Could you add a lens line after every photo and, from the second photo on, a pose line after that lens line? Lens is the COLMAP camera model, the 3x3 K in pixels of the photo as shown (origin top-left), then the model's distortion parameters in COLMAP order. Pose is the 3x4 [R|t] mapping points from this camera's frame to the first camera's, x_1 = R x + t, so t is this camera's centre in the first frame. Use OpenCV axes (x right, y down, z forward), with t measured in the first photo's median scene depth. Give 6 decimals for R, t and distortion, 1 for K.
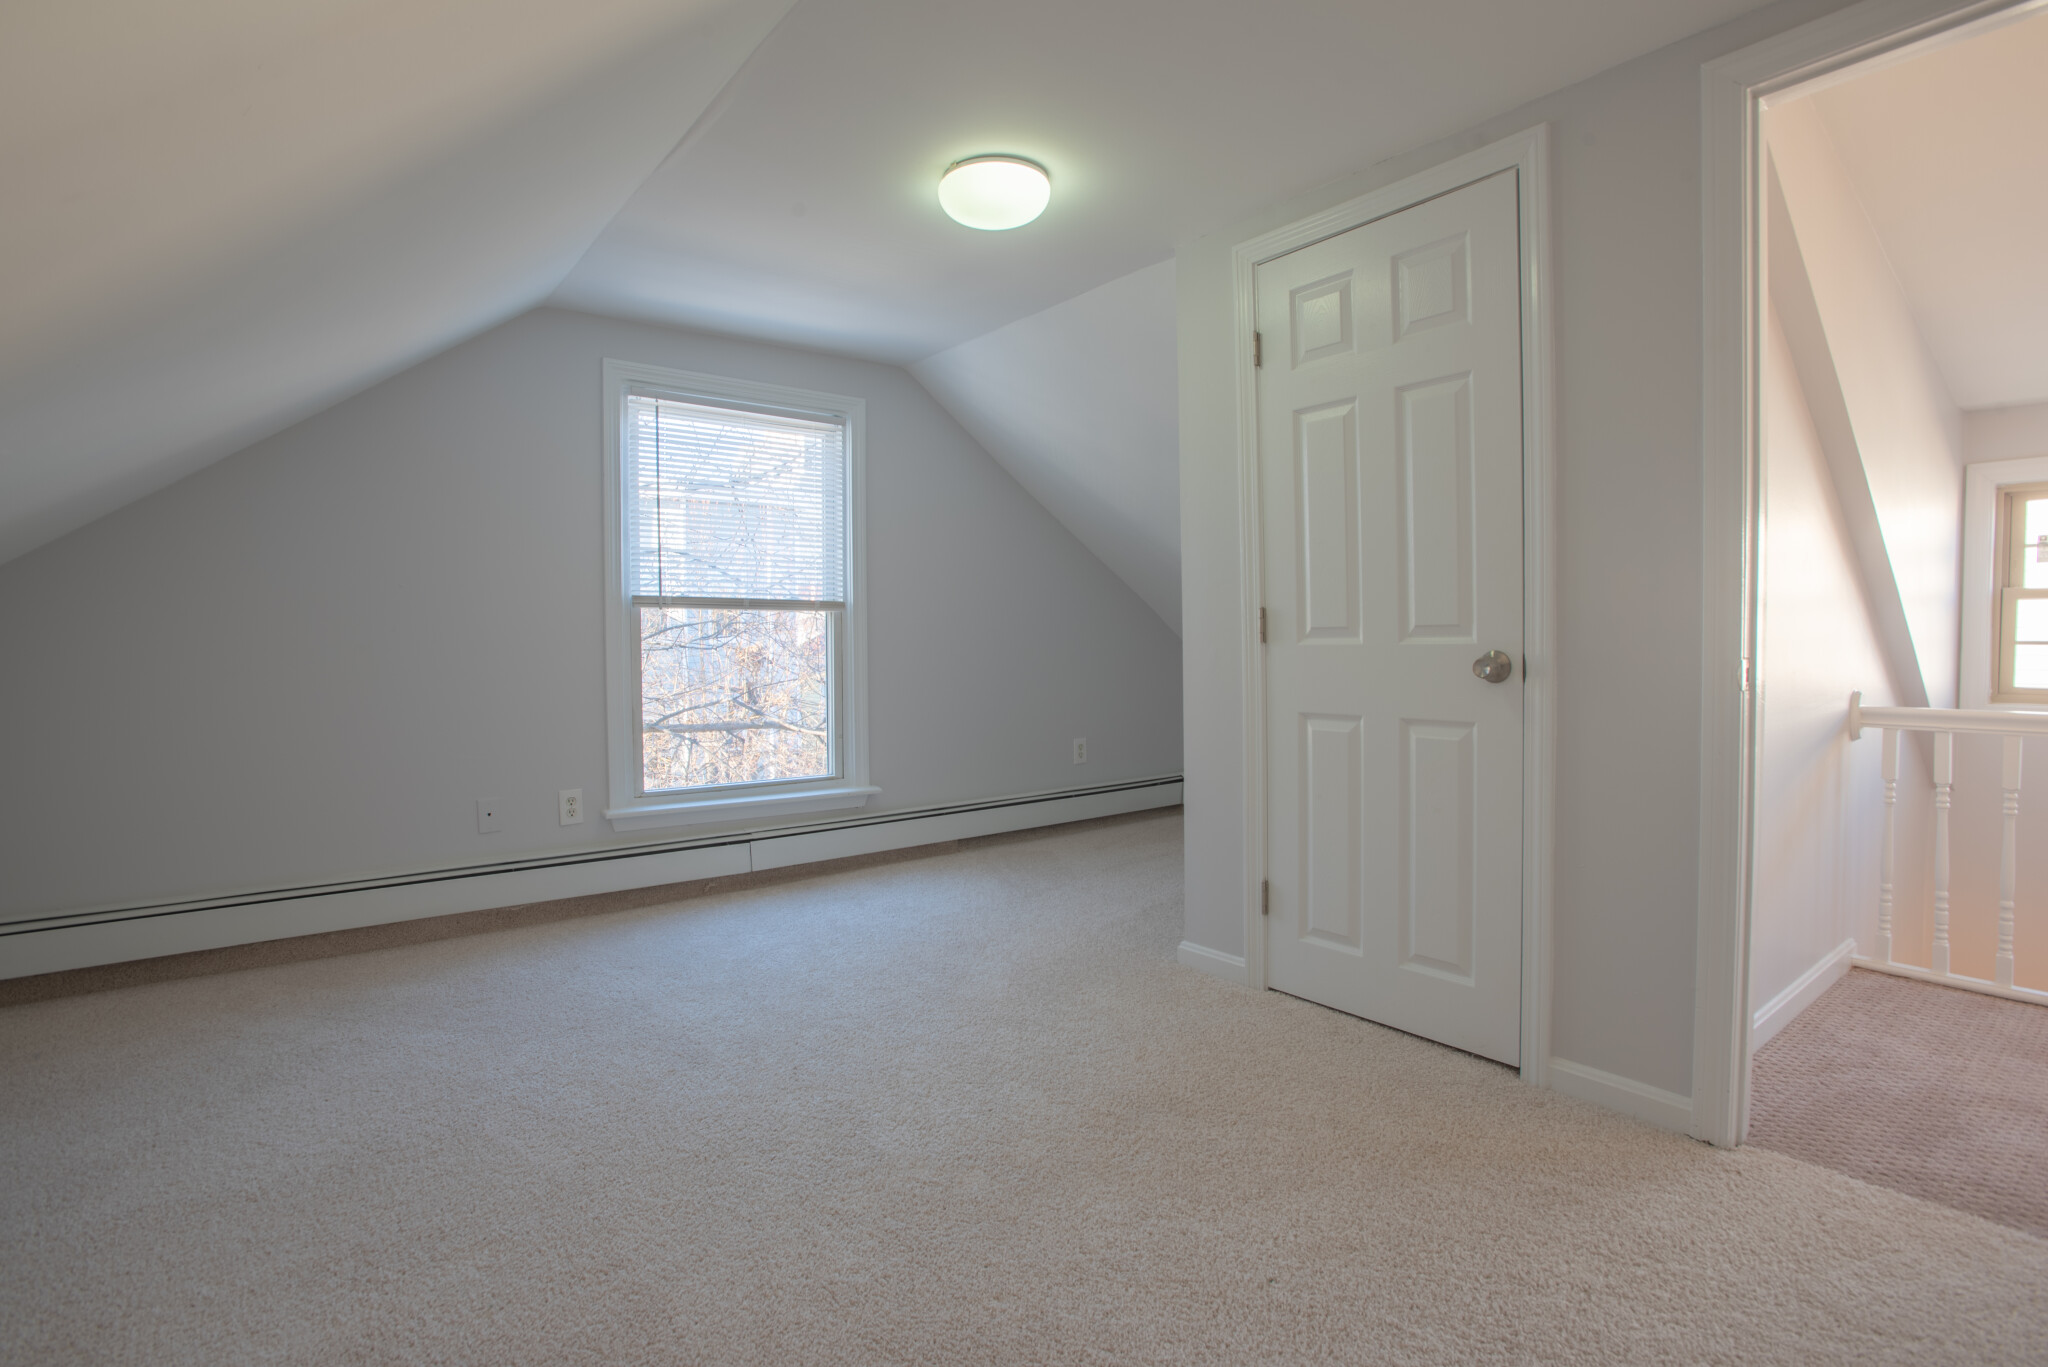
lens RADIAL K [[996.2, 0, 1026.4], [0, 996.2, 681.0], [0, 0, 1]] dist [-0.078894, 0.035594]
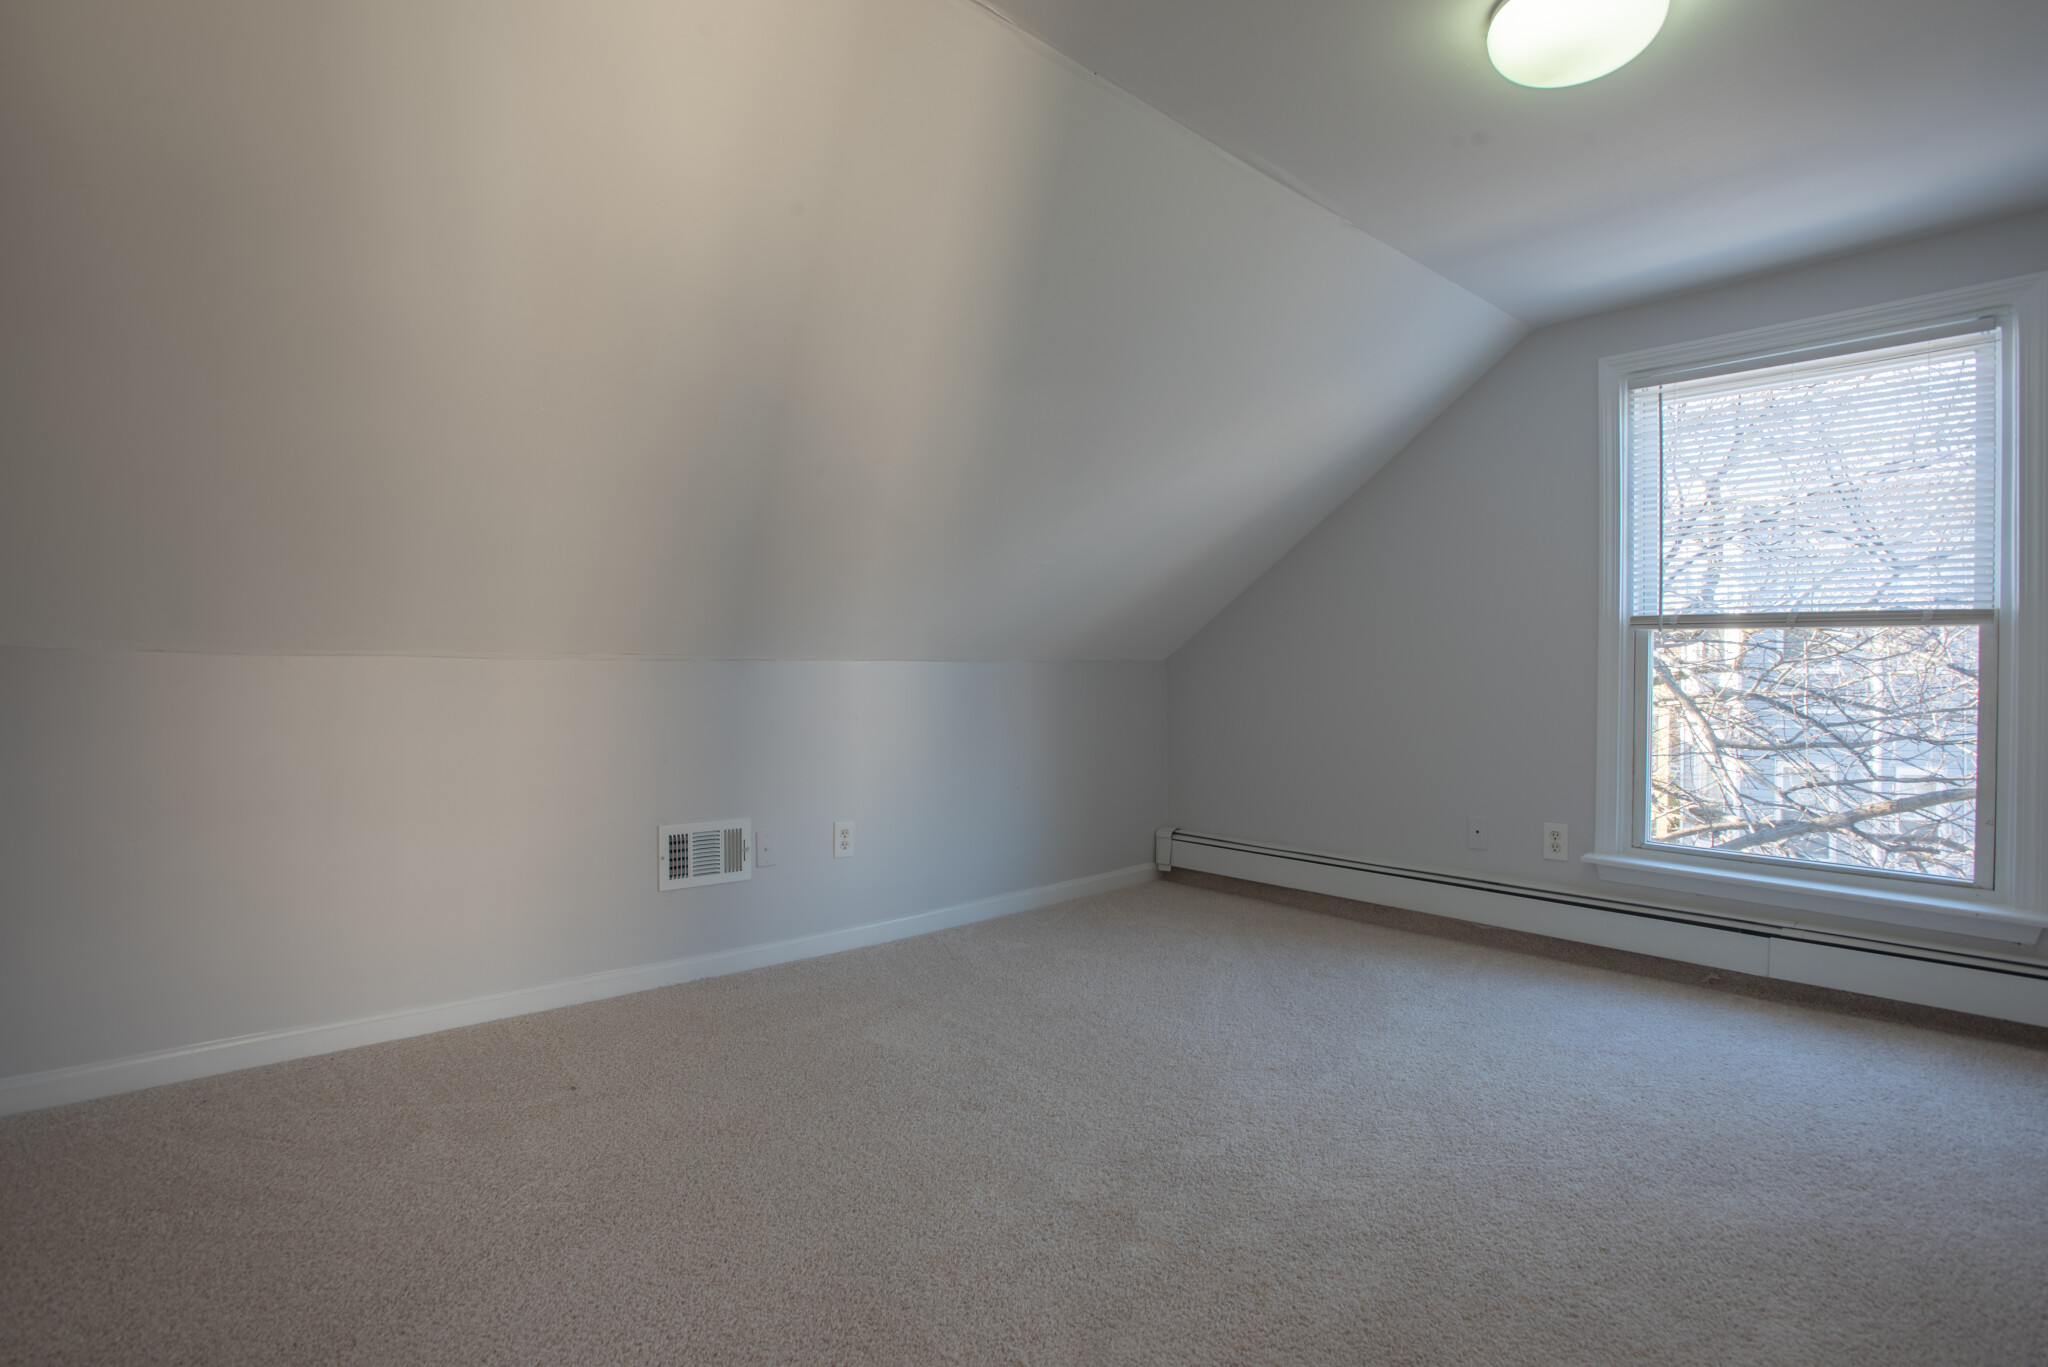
lens RADIAL K [[996.2, 0, 1026.4], [0, 996.2, 681.0], [0, 0, 1]] dist [-0.078894, 0.035594]
pose [[0.085369, 0.021538, -0.996117, 0.469935], [-0.044267, 0.998861, 0.017804, -0.023080], [0.995366, 0.042575, 0.086225, 0.436900]]
